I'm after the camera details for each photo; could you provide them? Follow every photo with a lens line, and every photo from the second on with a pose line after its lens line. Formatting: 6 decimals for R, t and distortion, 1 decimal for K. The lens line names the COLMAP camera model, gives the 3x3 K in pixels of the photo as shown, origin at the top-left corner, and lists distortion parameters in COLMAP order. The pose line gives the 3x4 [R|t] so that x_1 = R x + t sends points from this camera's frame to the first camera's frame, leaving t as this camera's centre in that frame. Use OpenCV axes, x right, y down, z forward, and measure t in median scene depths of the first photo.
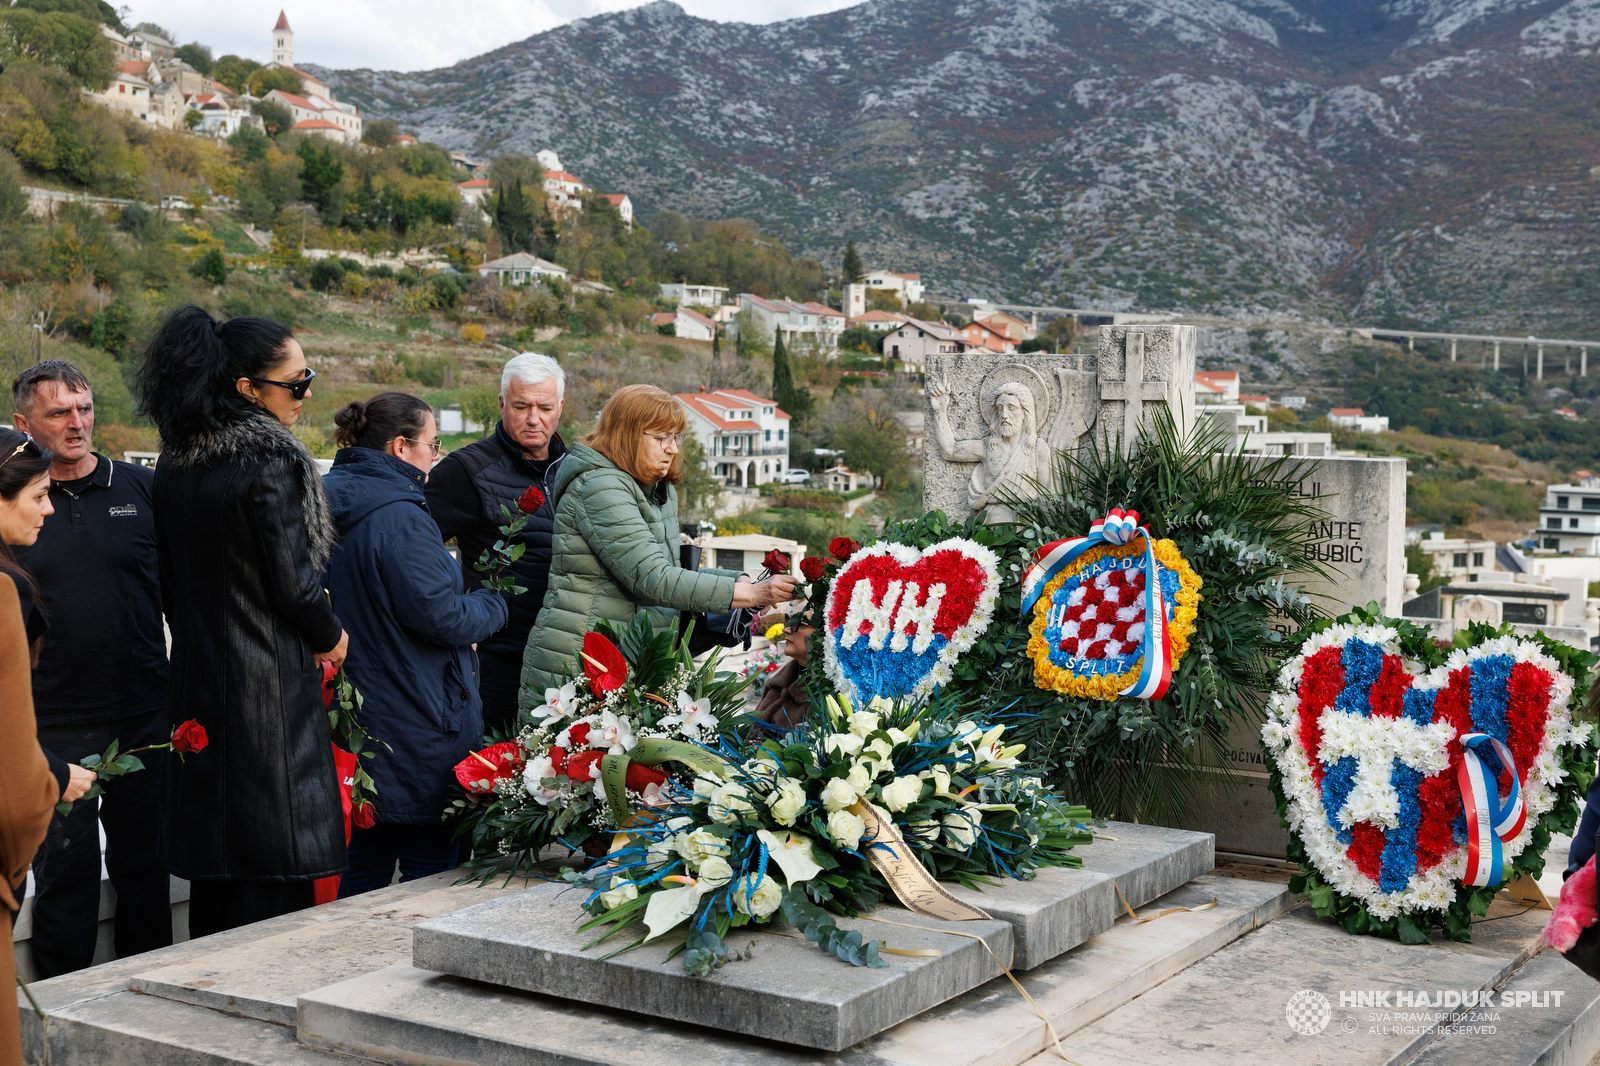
lens RADIAL K [[3413.4, 0, 798.0], [0, 3413.4, 534.4], [0, 0, 1]] dist [0.003914, 0.000000]
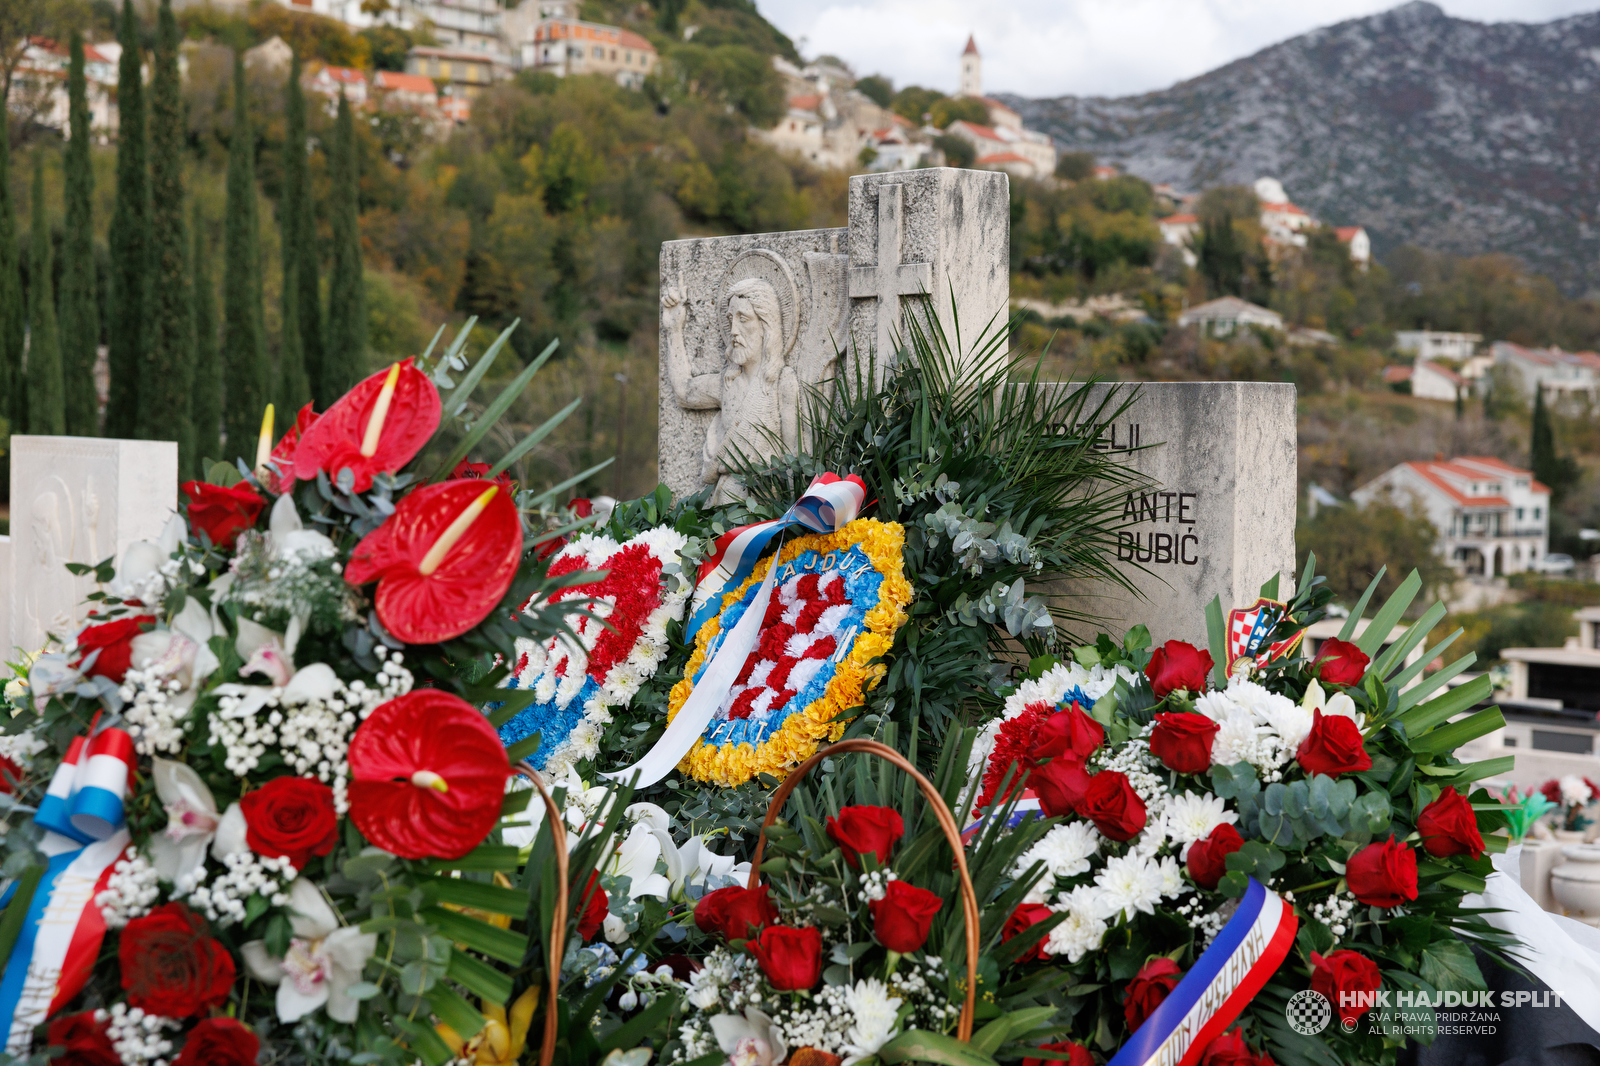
lens RADIAL K [[3148.9, 0, 804.0], [0, 3148.9, 528.7], [0, 0, 1]] dist [-0.043200, 0.000000]
pose [[0.902071, 0.006199, -0.431542, 0.162951], [-0.028477, 0.998573, -0.045182, 0.013652], [0.430646, 0.053047, 0.900960, 0.248577]]
